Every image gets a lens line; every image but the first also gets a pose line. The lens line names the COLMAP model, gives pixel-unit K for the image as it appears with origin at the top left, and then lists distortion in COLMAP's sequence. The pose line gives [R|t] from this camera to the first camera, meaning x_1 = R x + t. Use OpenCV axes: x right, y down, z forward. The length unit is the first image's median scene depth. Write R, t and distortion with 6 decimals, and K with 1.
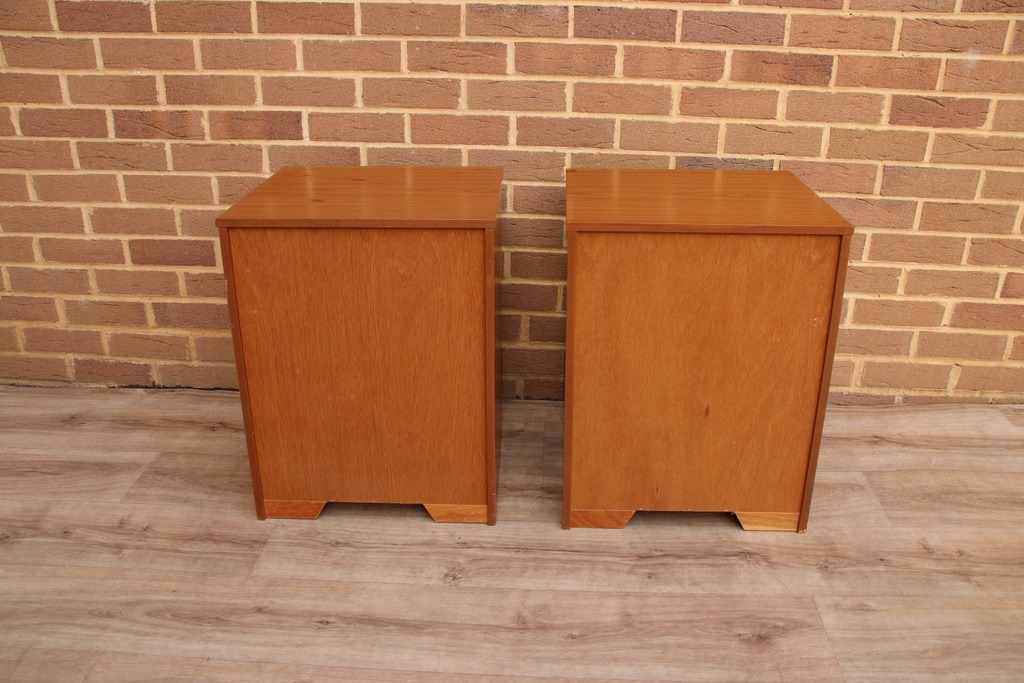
lens RADIAL K [[884.5, 0, 514.2], [0, 884.5, 351.4], [0, 0, 1]] dist [-0.145307, 0.158293]
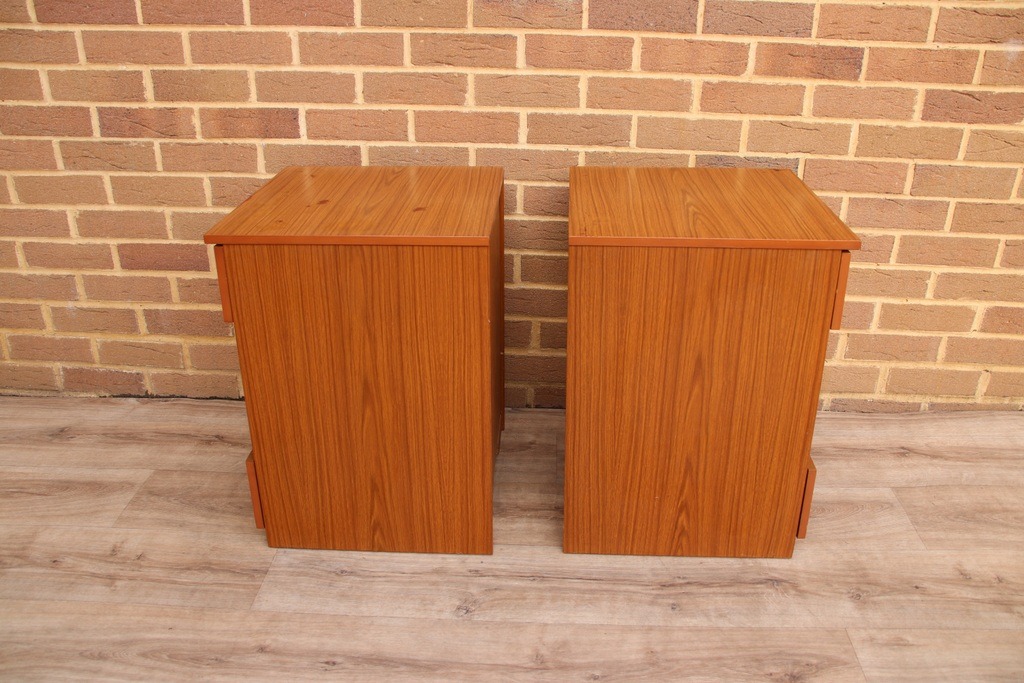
lens RADIAL K [[884.5, 0, 514.2], [0, 884.5, 351.4], [0, 0, 1]] dist [-0.145307, 0.158293]
pose [[0.999978, -0.005098, 0.004160, -0.016523], [0.004979, 0.999597, 0.027956, -0.038922], [-0.004301, -0.027935, 0.999600, 0.052476]]
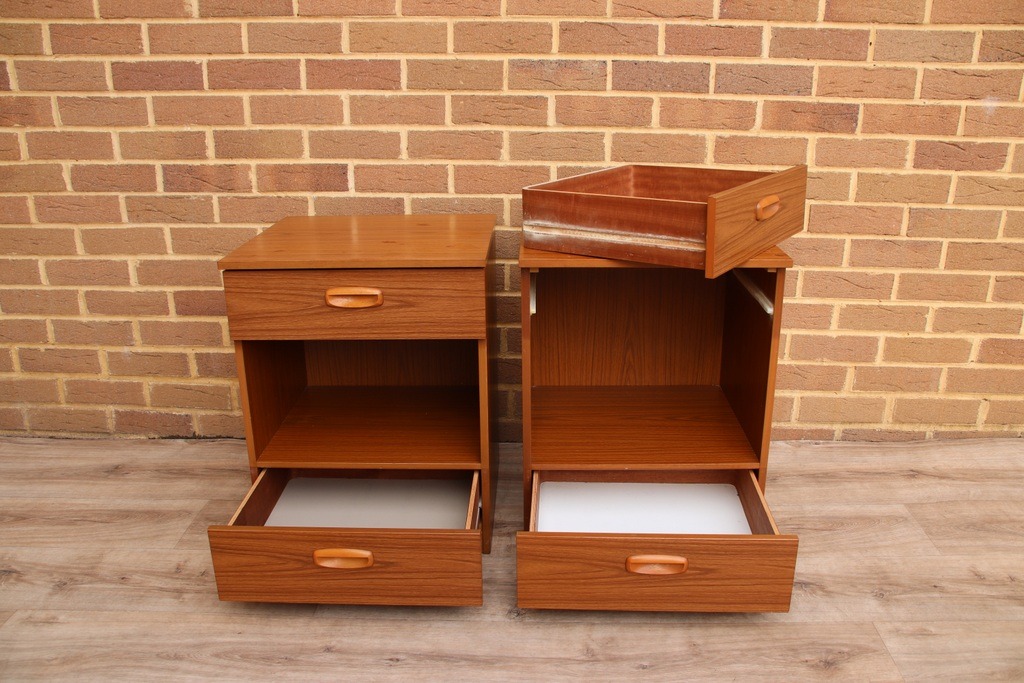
lens RADIAL K [[884.5, 0, 514.2], [0, 884.5, 351.4], [0, 0, 1]] dist [-0.145307, 0.158293]
pose [[0.999762, -0.016884, 0.013832, -0.066958], [0.017819, 0.997348, -0.070560, 0.022706], [-0.012604, 0.070790, 0.997412, -0.020654]]
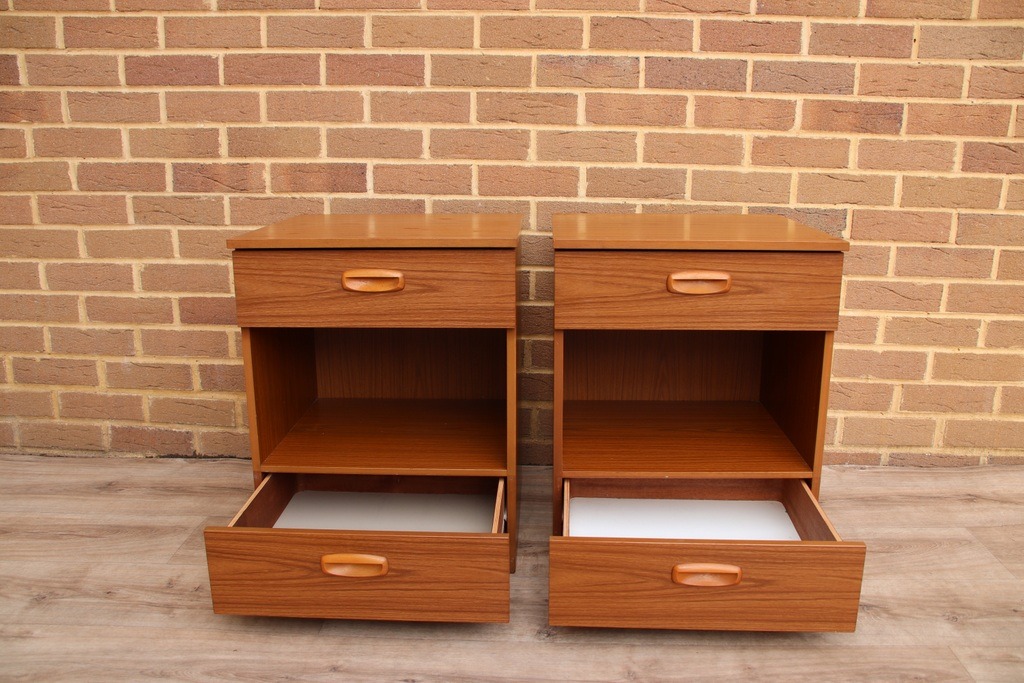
lens RADIAL K [[883.4, 0, 511.4], [0, 883.4, 348.4], [0, 0, 1]] dist [-0.144927, 0.156890]
pose [[0.999969, -0.005588, 0.005467, -0.089696], [0.006381, 0.987426, -0.157956, 0.089492], [-0.004516, 0.157986, 0.987431, 0.058320]]
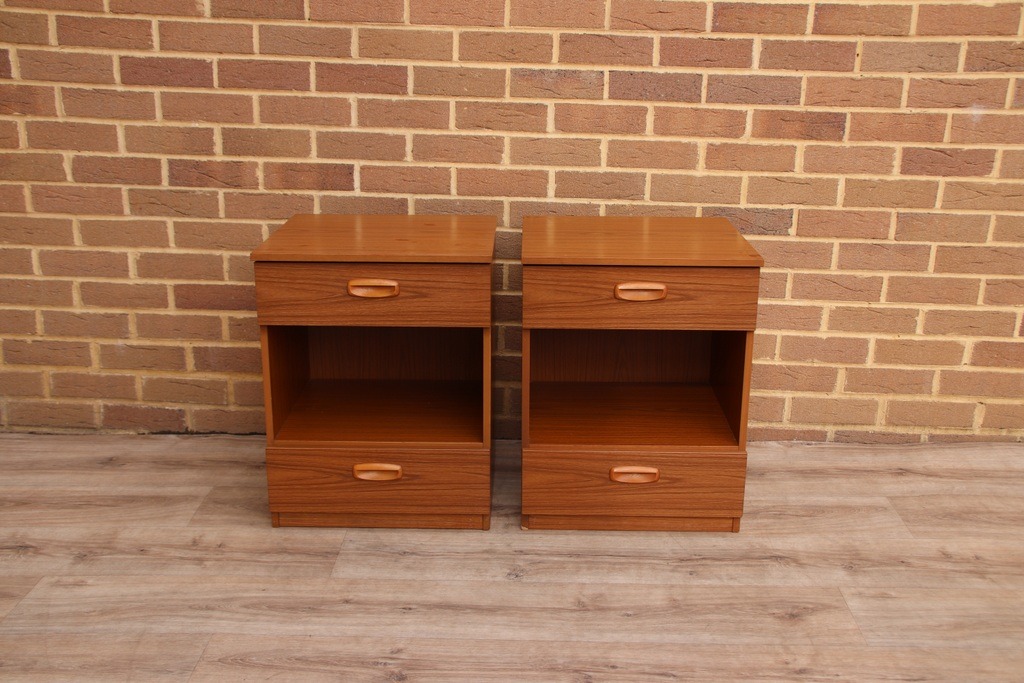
lens RADIAL K [[1142.3, 0, 516.4], [0, 1142.3, 351.4], [0, 0, 1]] dist [-0.026653, 0.345812]
pose [[0.999390, -0.003325, 0.034778, -0.096732], [0.006905, 0.994622, -0.103341, 0.101709], [-0.034248, 0.103518, 0.994038, -0.387529]]
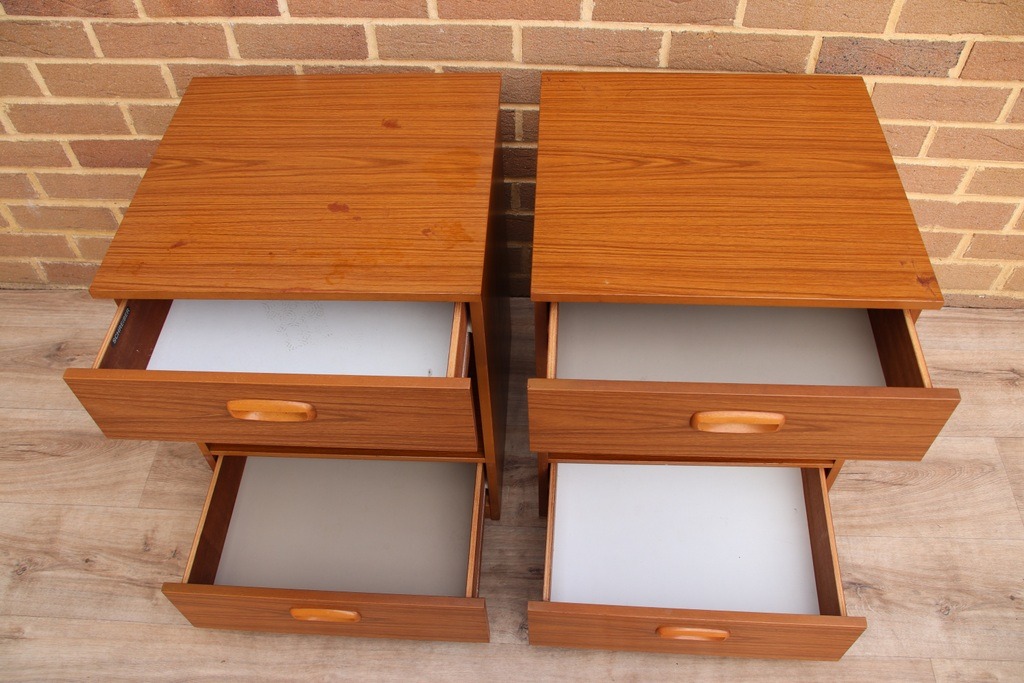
lens RADIAL K [[876.1, 0, 514.3], [0, 876.1, 357.9], [0, 0, 1]] dist [-0.148276, 0.156574]
pose [[0.999538, -0.018066, -0.024438, -0.047831], [0.027536, 0.878649, 0.476674, -0.333730], [0.012860, -0.477127, 0.878740, 0.291101]]
